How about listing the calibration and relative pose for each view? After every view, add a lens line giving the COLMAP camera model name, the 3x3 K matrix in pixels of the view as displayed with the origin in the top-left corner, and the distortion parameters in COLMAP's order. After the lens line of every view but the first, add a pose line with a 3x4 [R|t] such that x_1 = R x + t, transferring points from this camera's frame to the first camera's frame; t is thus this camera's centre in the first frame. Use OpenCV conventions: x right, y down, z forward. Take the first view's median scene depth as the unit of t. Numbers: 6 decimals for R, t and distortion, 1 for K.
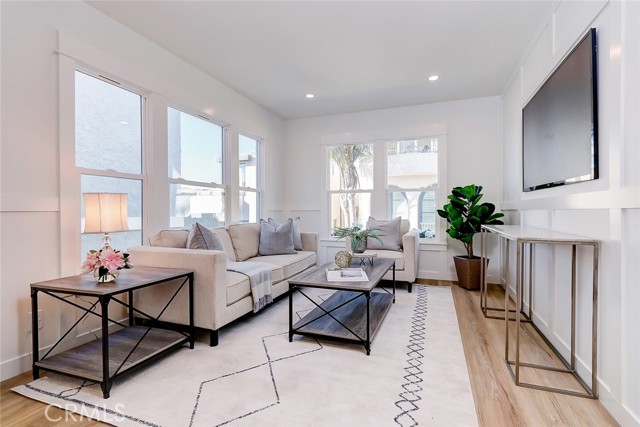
lens RADIAL K [[304.3, 0, 336.9], [0, 304.3, 211.7], [0, 0, 1]] dist [0.010386, -0.000177]
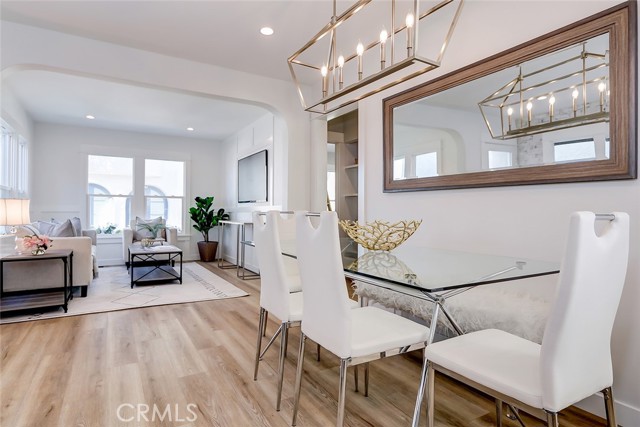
lens RADIAL K [[344.5, 0, 319.4], [0, 344.5, 216.7], [0, 0, 1]] dist [-0.006457, 0.001577]
pose [[0.653534, 0.002298, 0.756894, -0.830607], [-0.008167, 0.999959, 0.004015, 0.007788], [-0.756853, -0.008806, 0.653525, -0.947503]]
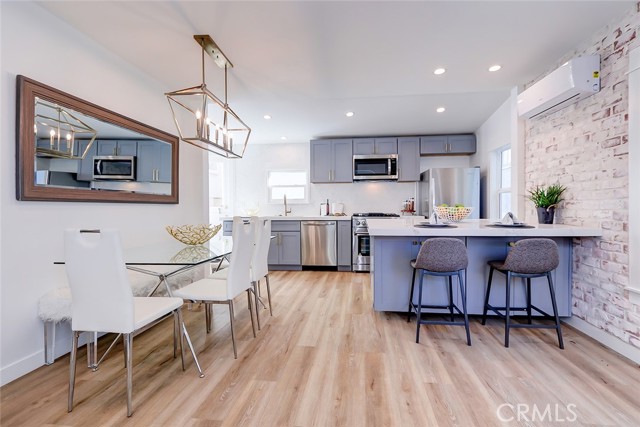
lens RADIAL K [[295.8, 0, 330.4], [0, 295.8, 207.7], [0, 0, 1]] dist [0.004438, -0.001096]
pose [[-0.977175, 0.015587, -0.211862, -0.421144], [0.013047, 0.999825, 0.013381, -0.053877], [0.212034, 0.010312, -0.977208, 0.557572]]
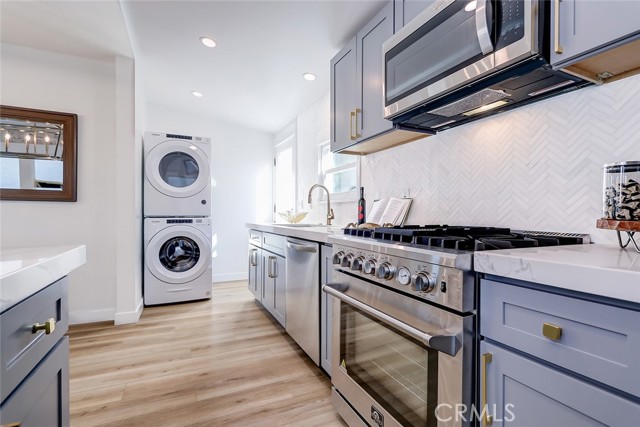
lens RADIAL K [[295.8, 0, 320.4], [0, 295.8, 213.9], [0, 0, 1]] dist [0.004438, -0.001096]
pose [[-0.695325, 0.005056, 0.718678, -1.380588], [0.006847, 0.999976, -0.000410, -0.011227], [-0.718663, 0.004636, -0.695343, -0.839144]]
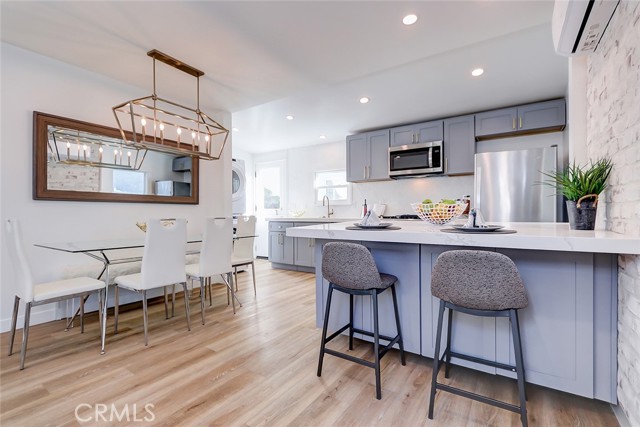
lens RADIAL K [[295.8, 0, 322.8], [0, 295.8, 211.4], [0, 0, 1]] dist [0.004438, -0.001096]
pose [[-0.963162, 0.014586, 0.268525, -1.097879], [0.015667, 0.999875, 0.001885, -0.015923], [-0.268464, 0.006022, -0.963271, 0.400016]]
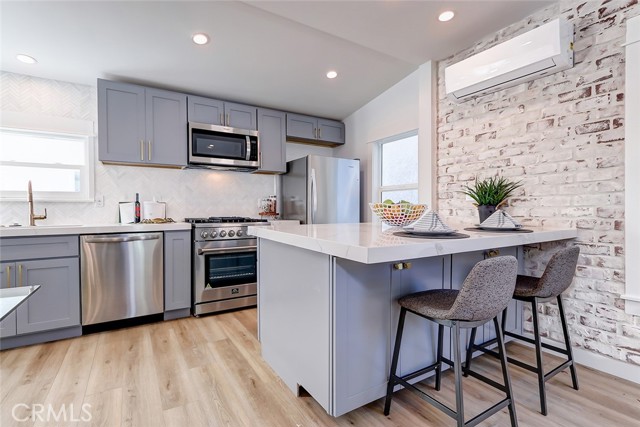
lens RADIAL K [[295.8, 0, 320.5], [0, 295.8, 214.4], [0, 0, 1]] dist [0.004438, -0.001096]
pose [[-0.635671, 0.024453, -0.771573, -0.400925], [0.007381, 0.999645, 0.025601, -0.028061], [0.771925, 0.010579, -0.635626, -0.194344]]
